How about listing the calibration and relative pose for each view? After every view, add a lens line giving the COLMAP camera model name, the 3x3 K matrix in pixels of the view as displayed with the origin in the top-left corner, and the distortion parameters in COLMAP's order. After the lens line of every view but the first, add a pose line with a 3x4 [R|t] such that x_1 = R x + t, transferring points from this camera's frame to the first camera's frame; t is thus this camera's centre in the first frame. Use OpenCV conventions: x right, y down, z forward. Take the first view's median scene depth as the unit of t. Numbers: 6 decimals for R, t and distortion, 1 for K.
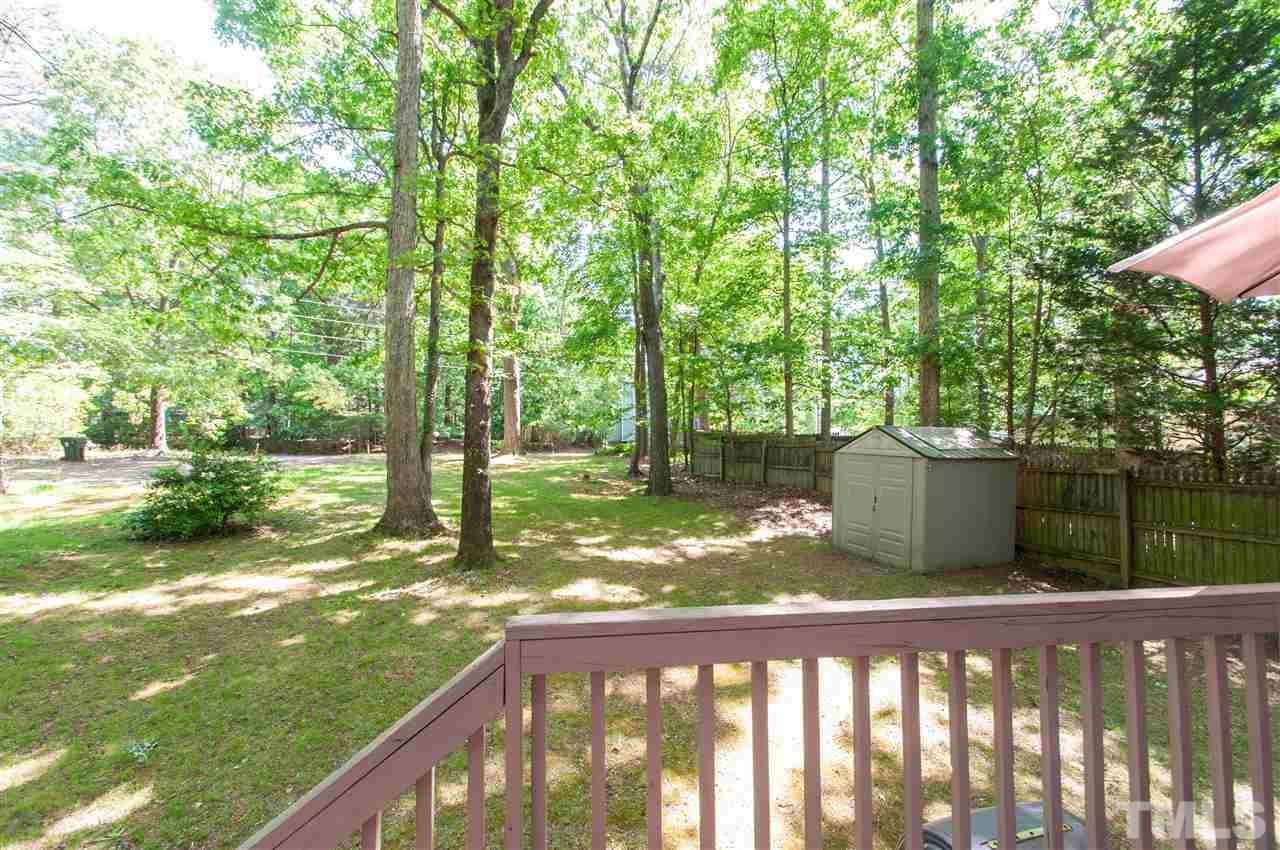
lens RADIAL K [[562.3, 0, 643.2], [0, 562.3, 425.1], [0, 0, 1]] dist [0.000863, -0.000261]
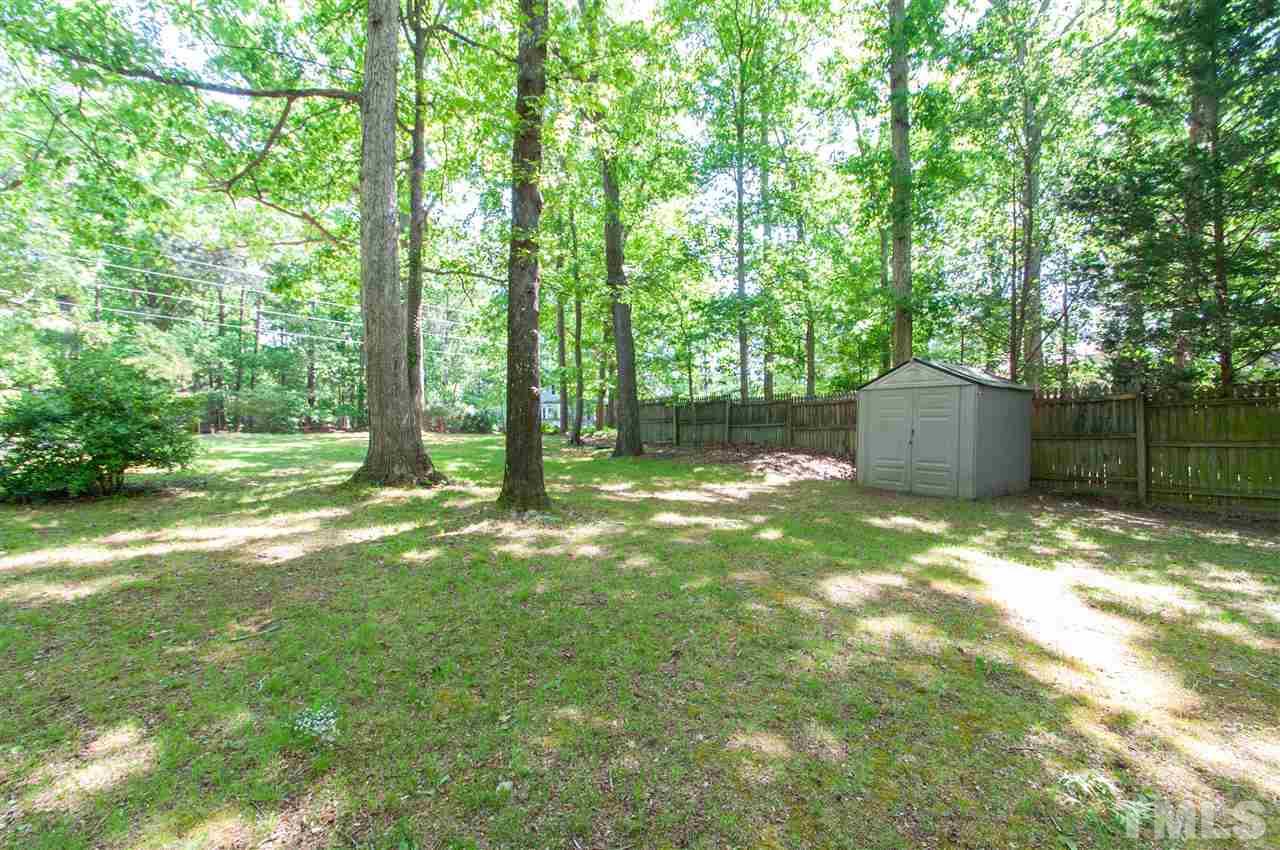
lens RADIAL K [[562.3, 0, 638.0], [0, 562.3, 424.6], [0, 0, 1]] dist [0.000863, -0.000261]
pose [[0.972494, -0.005884, 0.232853, -0.198864], [0.004754, 0.999974, 0.005414, 0.076825], [-0.232879, -0.004158, 0.972497, 0.104784]]
